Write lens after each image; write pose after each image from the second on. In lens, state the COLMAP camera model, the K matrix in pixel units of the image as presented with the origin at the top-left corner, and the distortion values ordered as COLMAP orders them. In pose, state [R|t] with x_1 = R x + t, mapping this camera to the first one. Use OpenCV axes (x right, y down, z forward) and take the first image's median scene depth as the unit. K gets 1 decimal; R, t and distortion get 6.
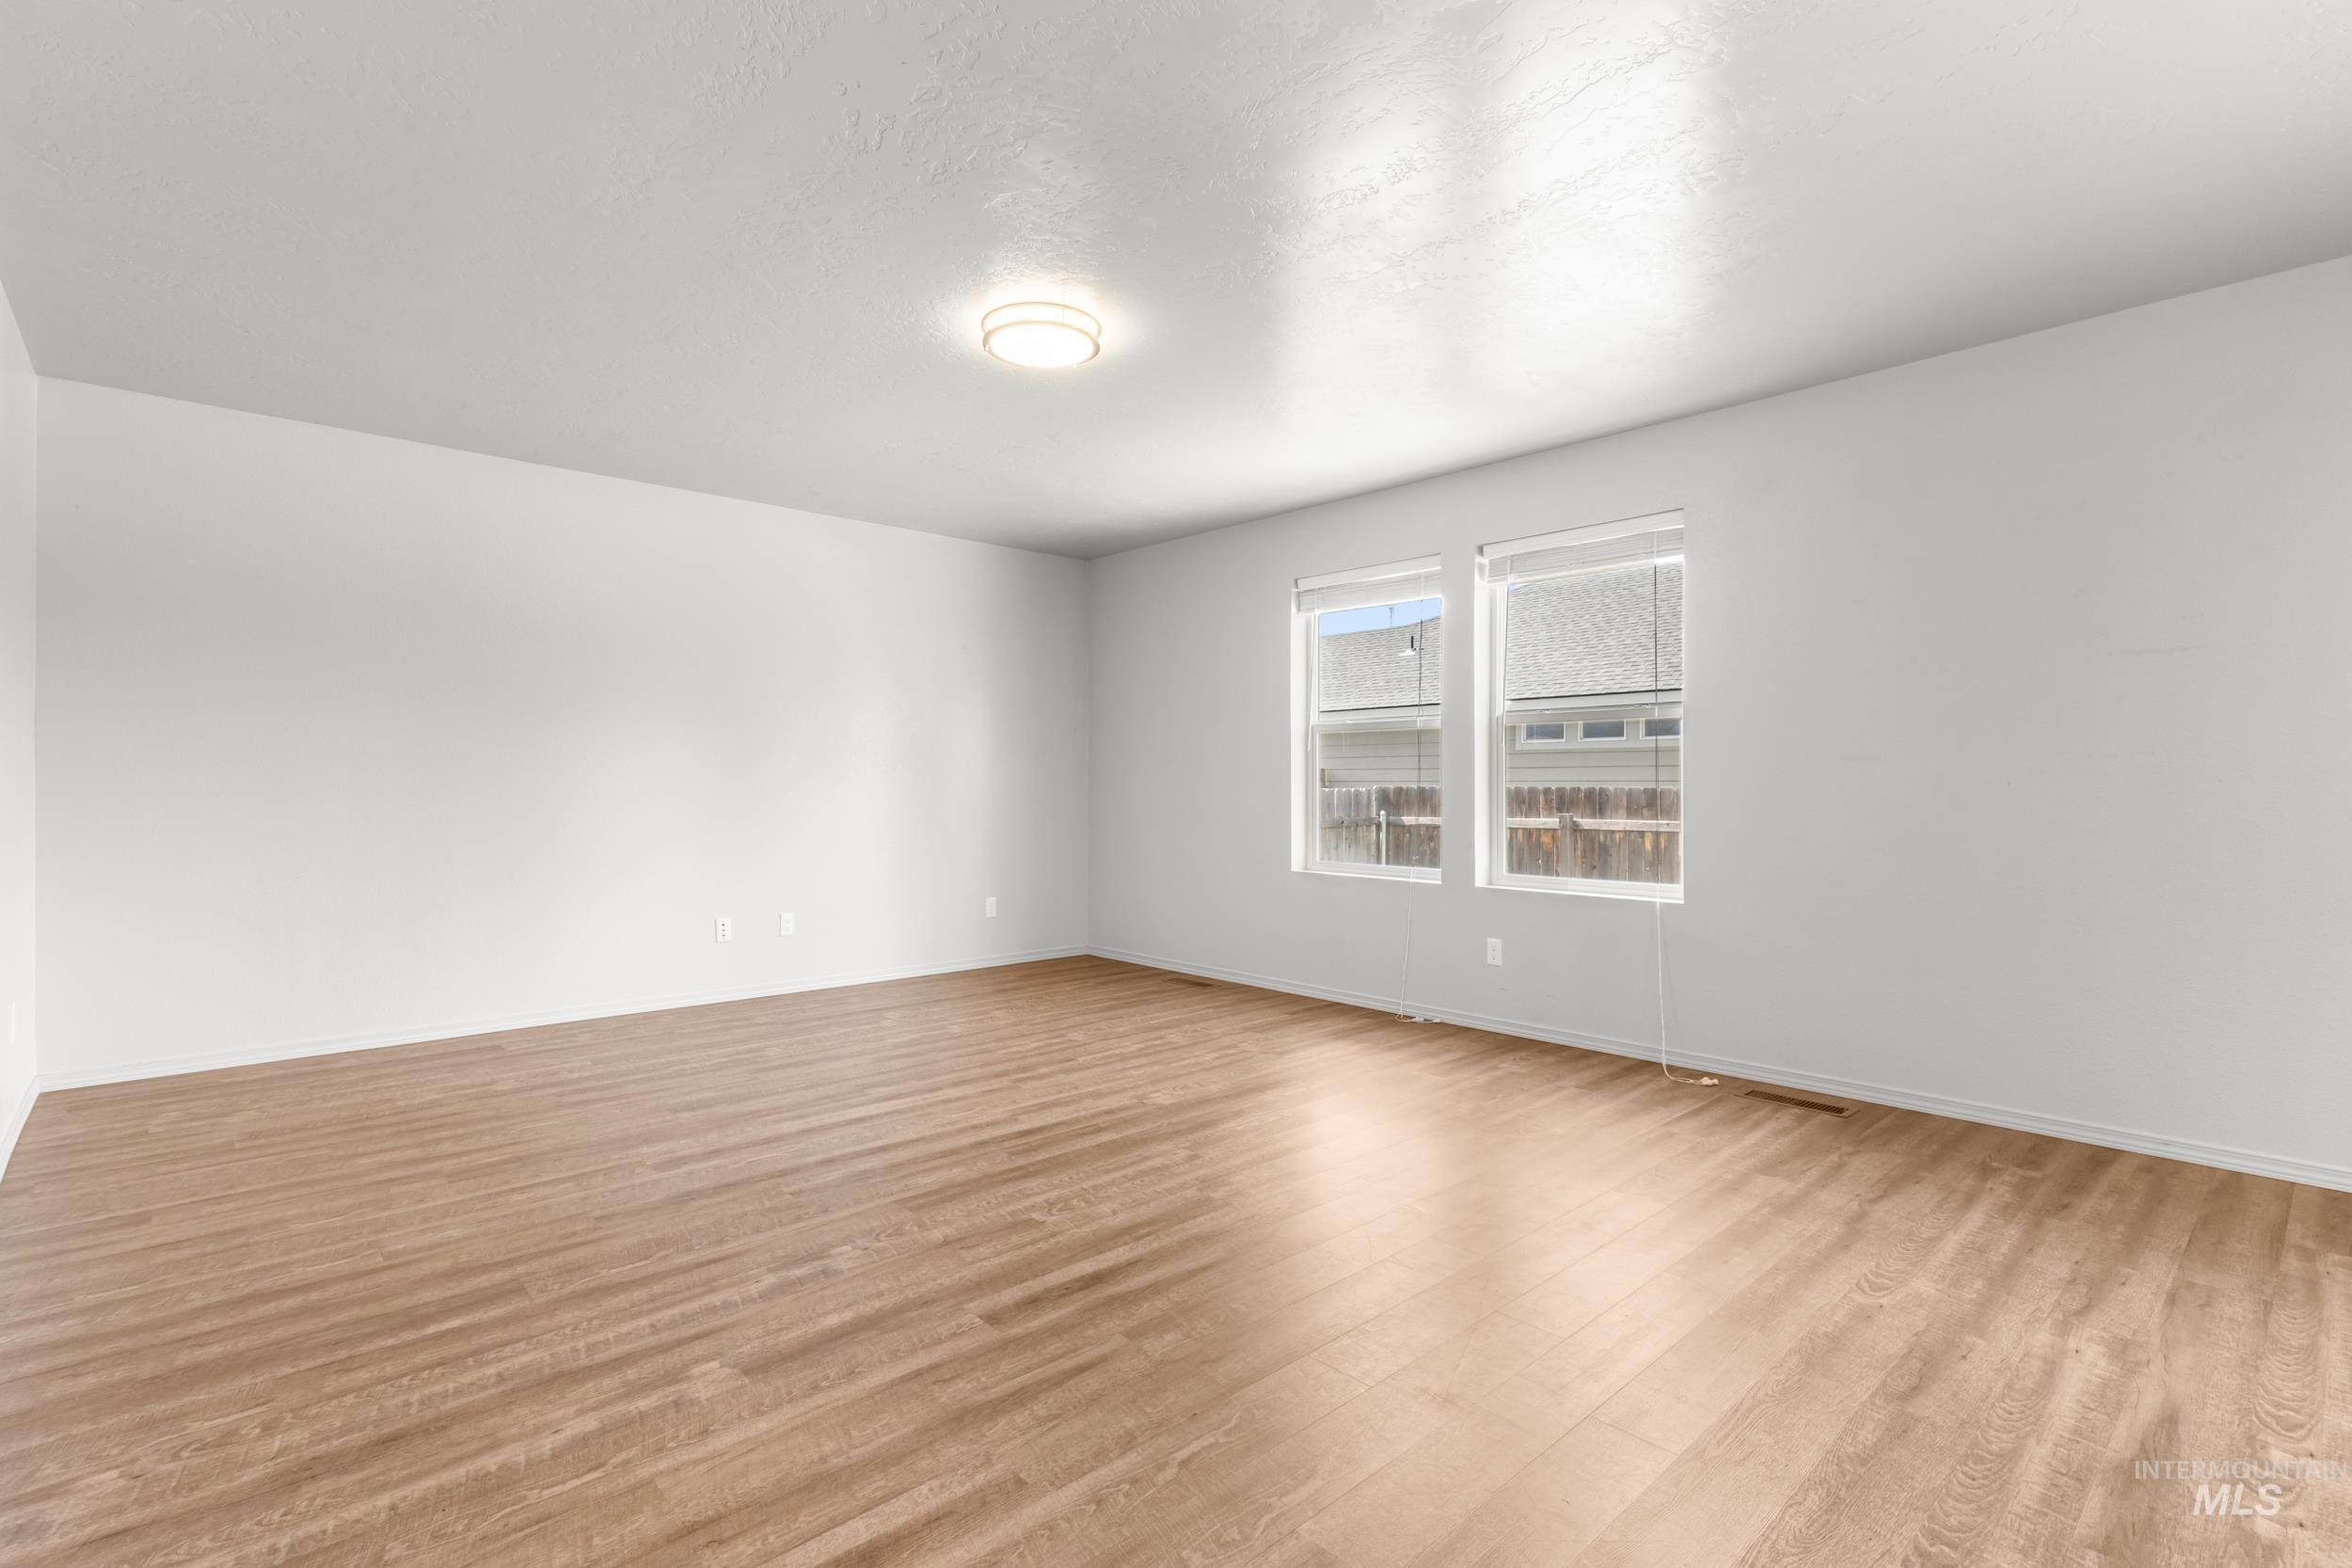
lens RADIAL K [[1094.5, 0, 1175.5], [0, 1094.5, 788.3], [0, 0, 1]] dist [0.002700, -0.000427]
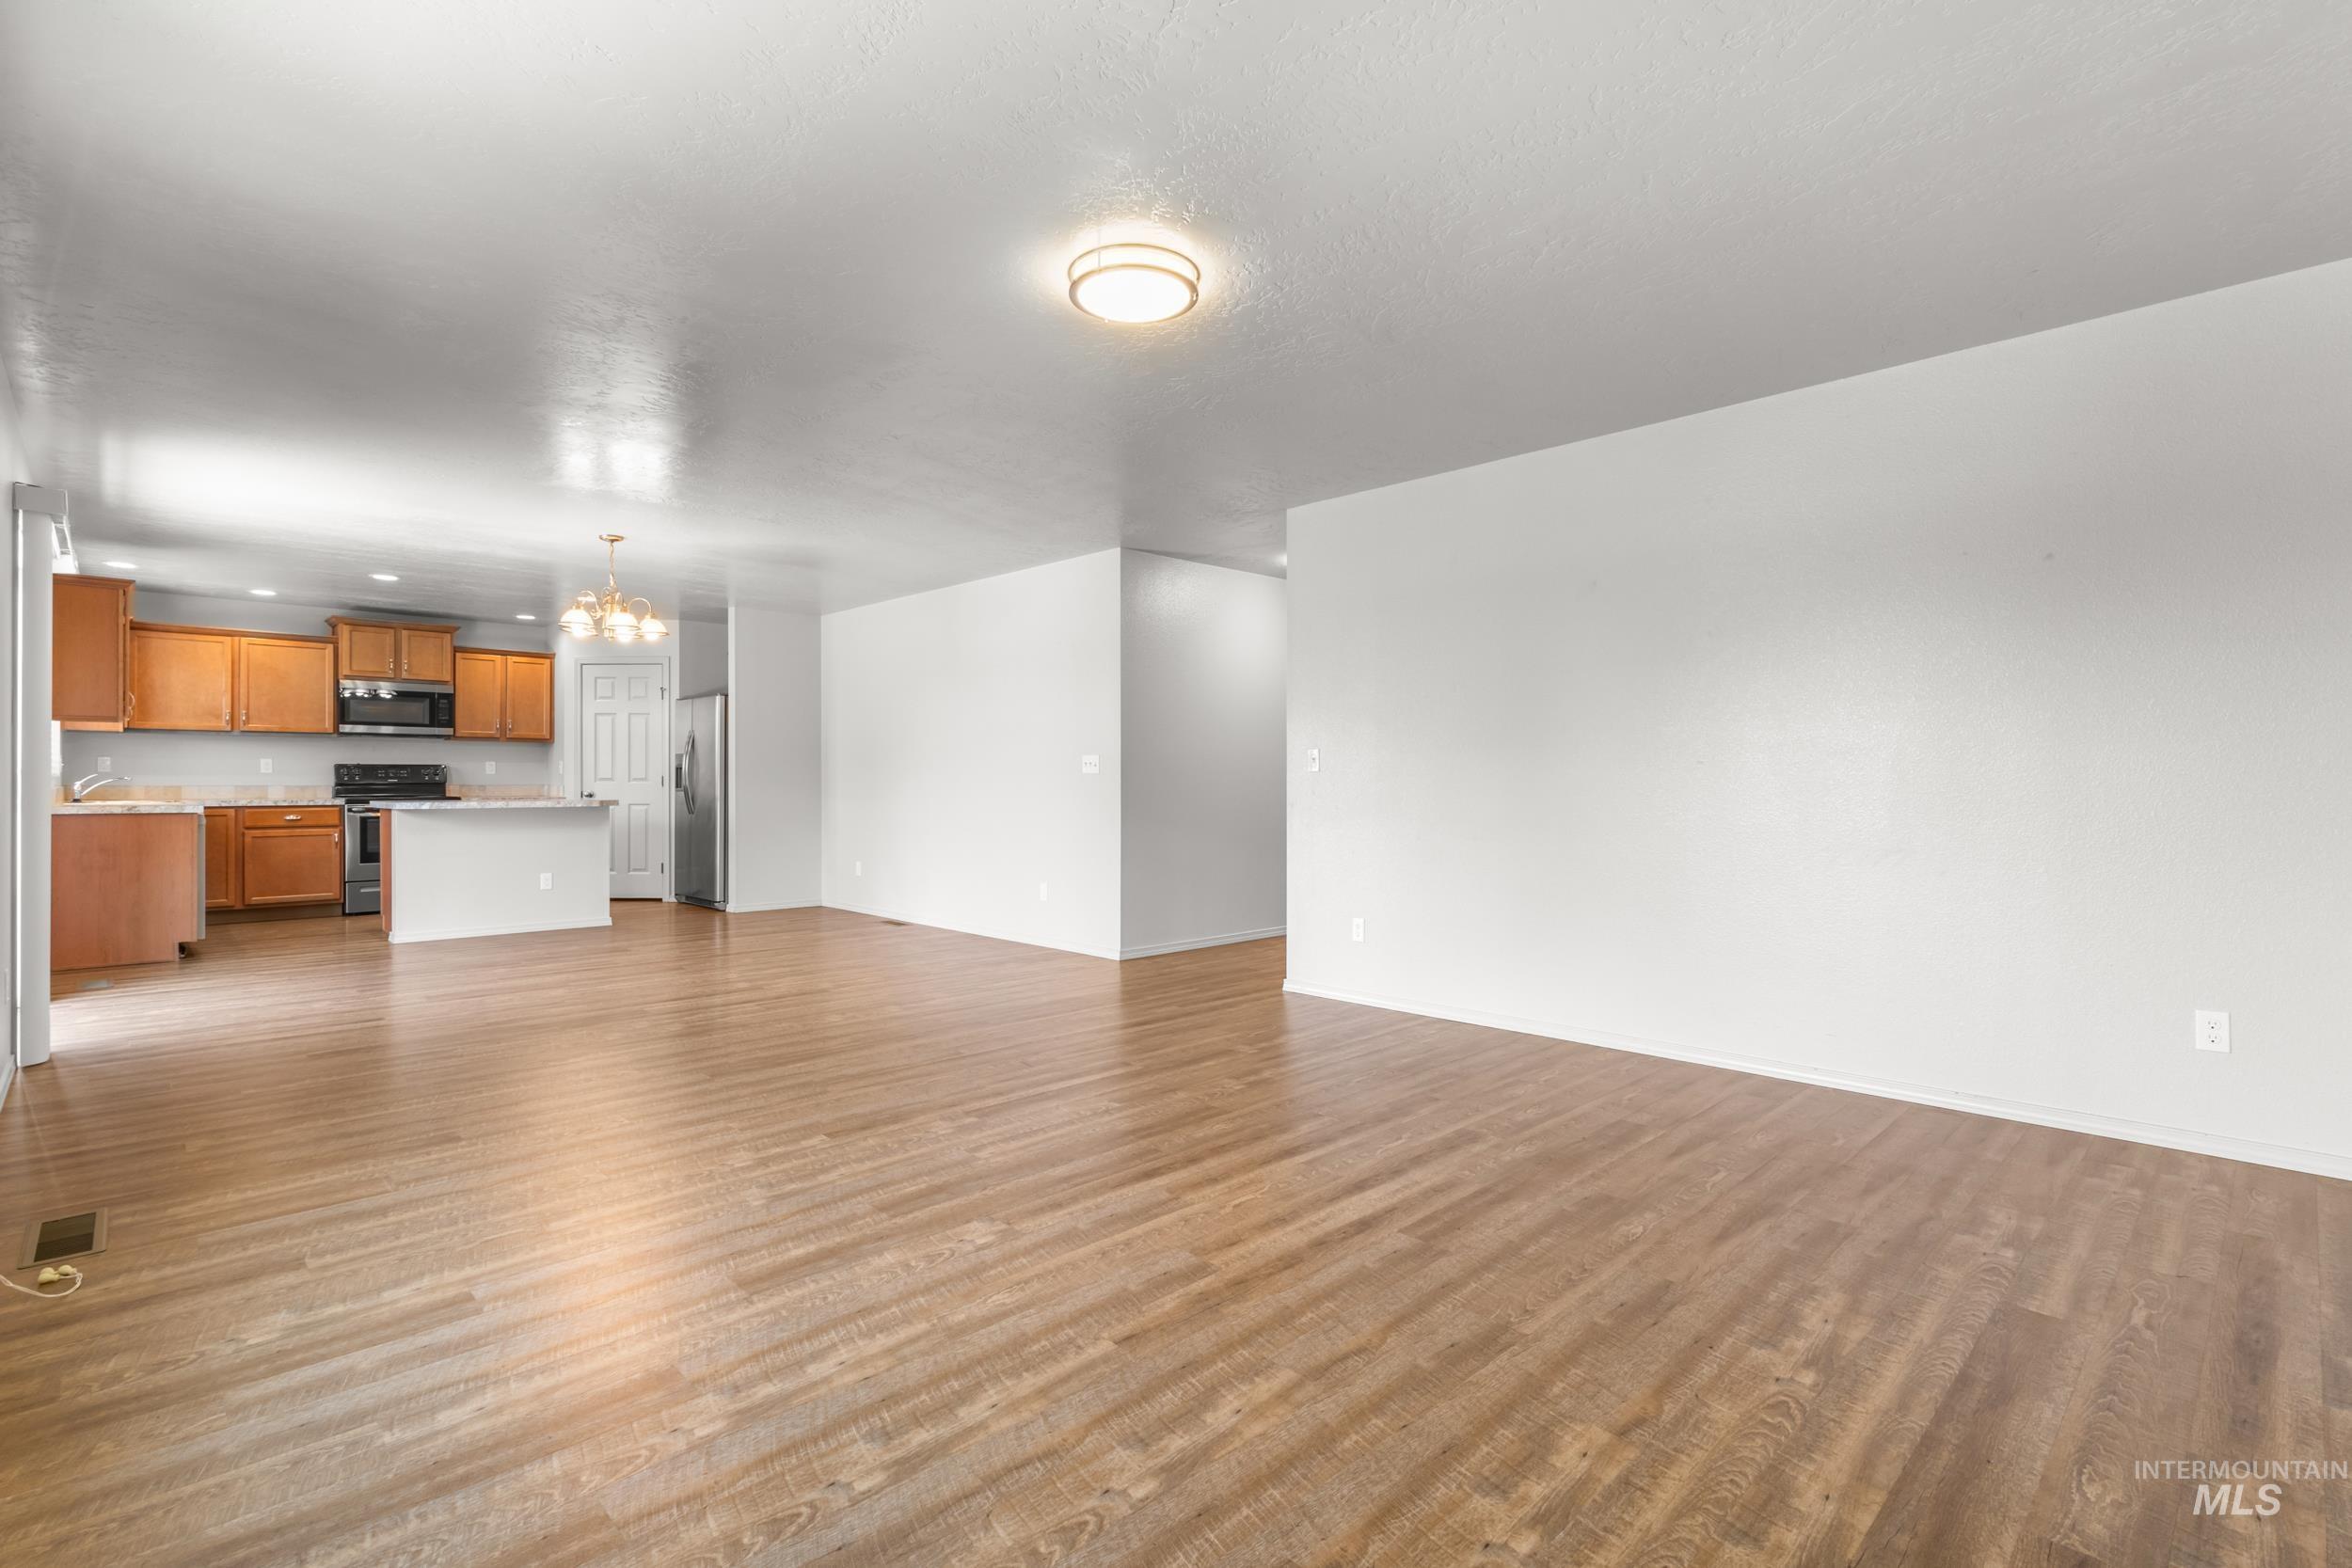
lens RADIAL K [[1094.5, 0, 1182.3], [0, 1094.5, 782.9], [0, 0, 1]] dist [0.002700, -0.000427]
pose [[-0.999478, -0.001093, -0.032281, -0.115158], [-0.001247, 0.999988, 0.004748, -0.006173], [0.032276, 0.004786, -0.999468, 1.639023]]
